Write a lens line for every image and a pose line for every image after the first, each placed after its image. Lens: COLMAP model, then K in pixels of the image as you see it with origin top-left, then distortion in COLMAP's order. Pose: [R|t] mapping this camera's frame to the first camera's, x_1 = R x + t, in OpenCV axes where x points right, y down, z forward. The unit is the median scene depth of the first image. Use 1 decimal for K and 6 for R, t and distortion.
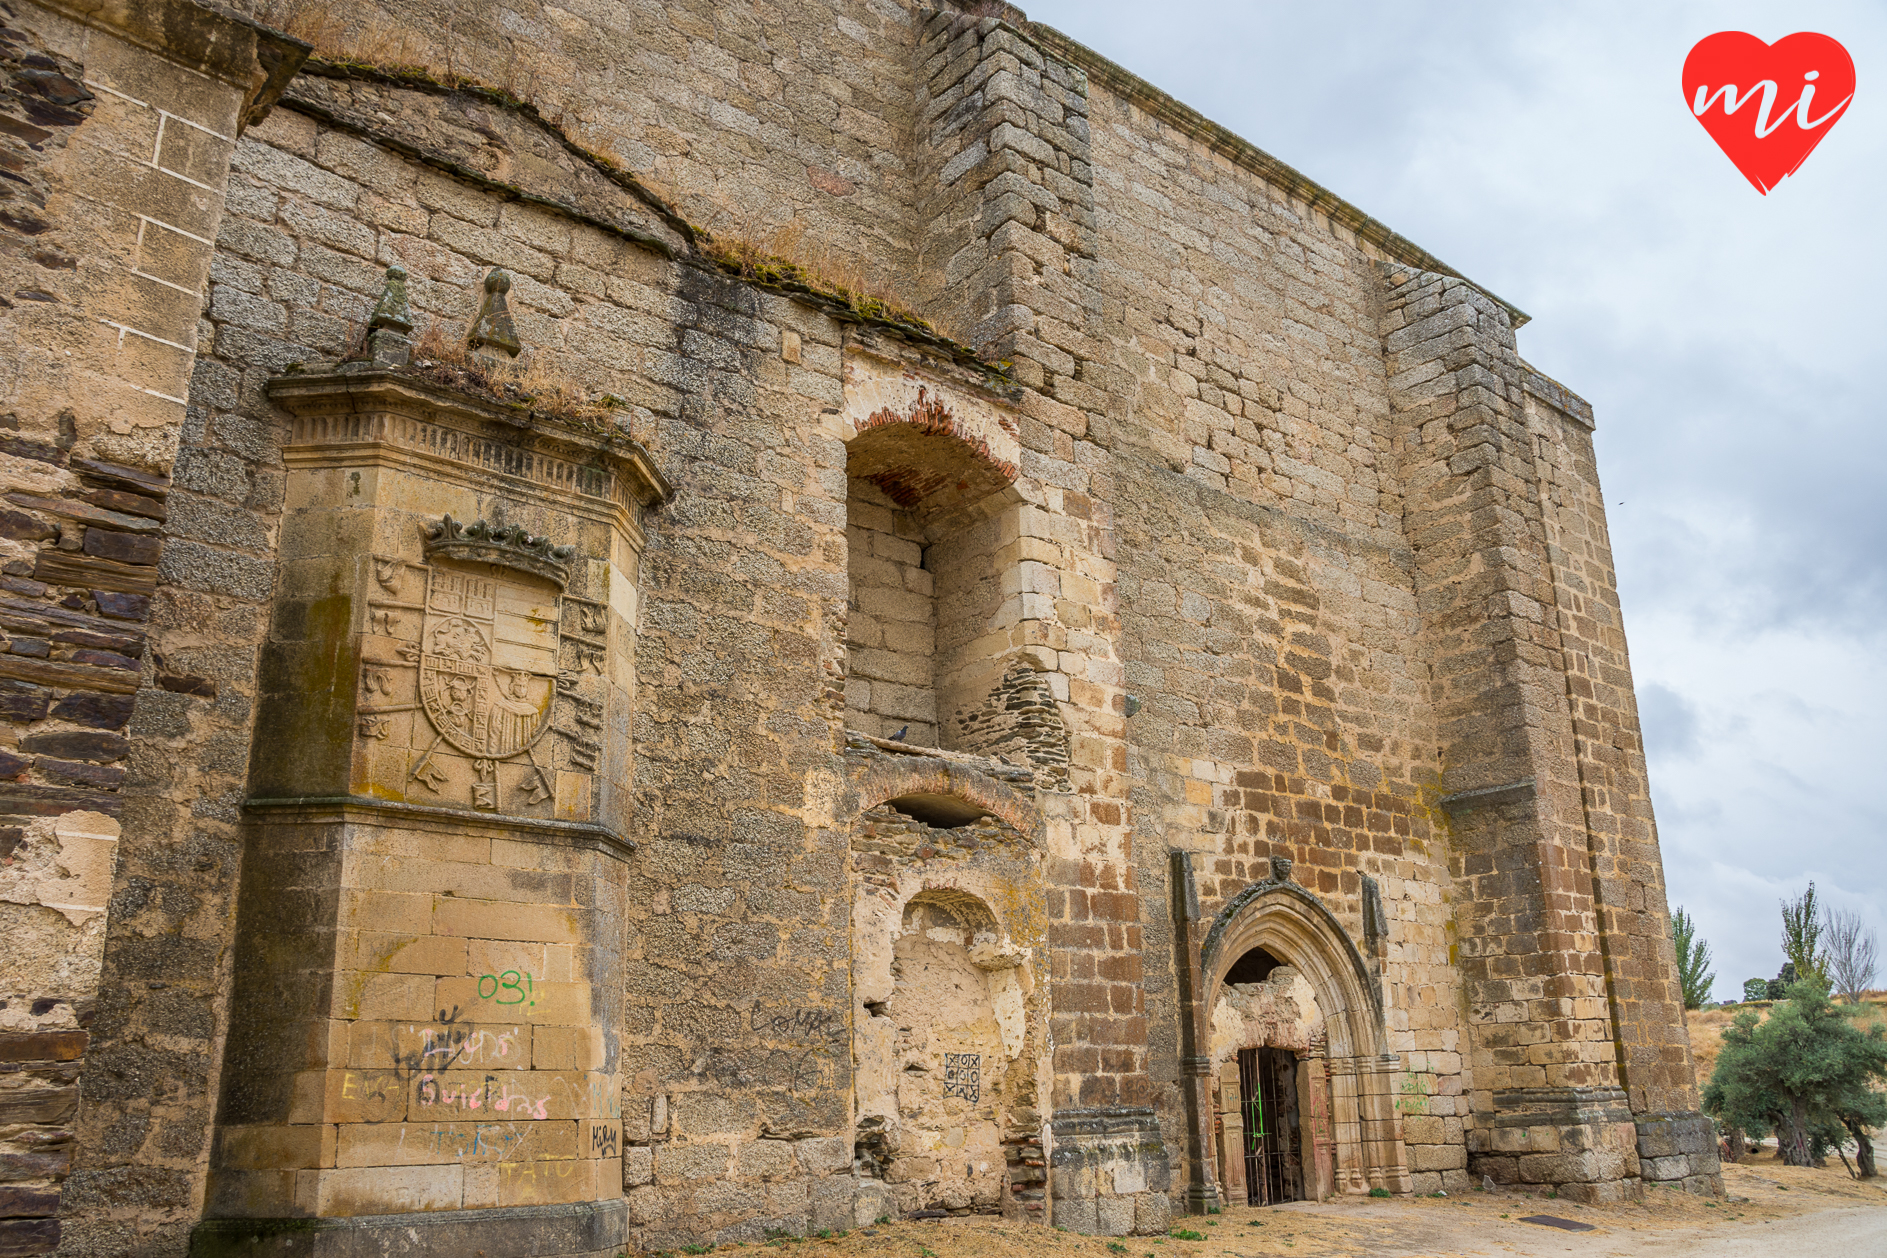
lens RADIAL K [[1527.8, 0, 943.1], [0, 1527.8, 637.6], [0, 0, 1]] dist [-0.085841, 0.006384]
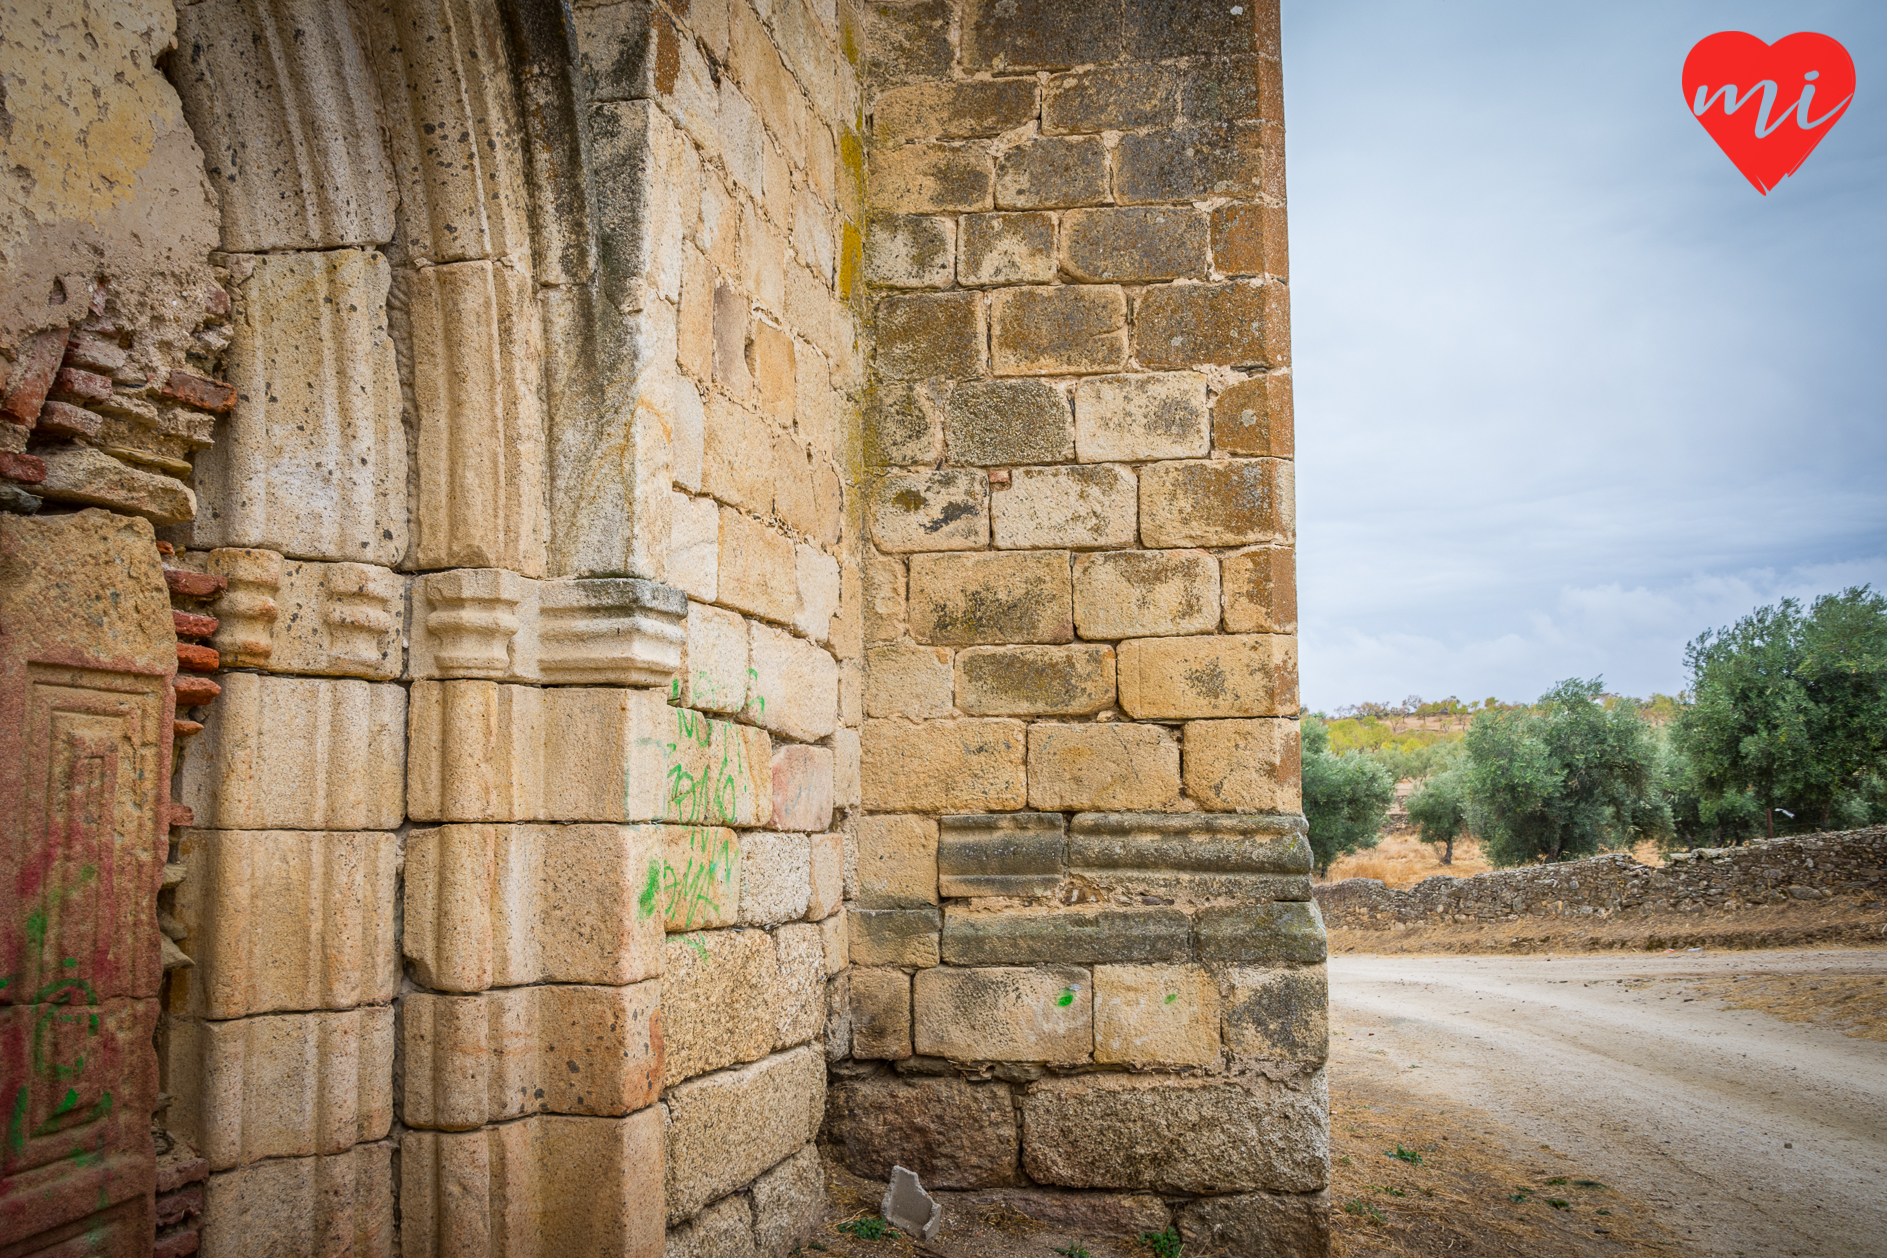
lens RADIAL K [[1527.8, 0, 944.7], [0, 1527.8, 631.2], [0, 0, 1]] dist [-0.085841, 0.006384]
pose [[0.793685, 0.084623, 0.602414, 0.214419], [-0.190242, 0.975135, 0.113666, 0.244702], [-0.577816, -0.204820, 0.790049, 0.809642]]
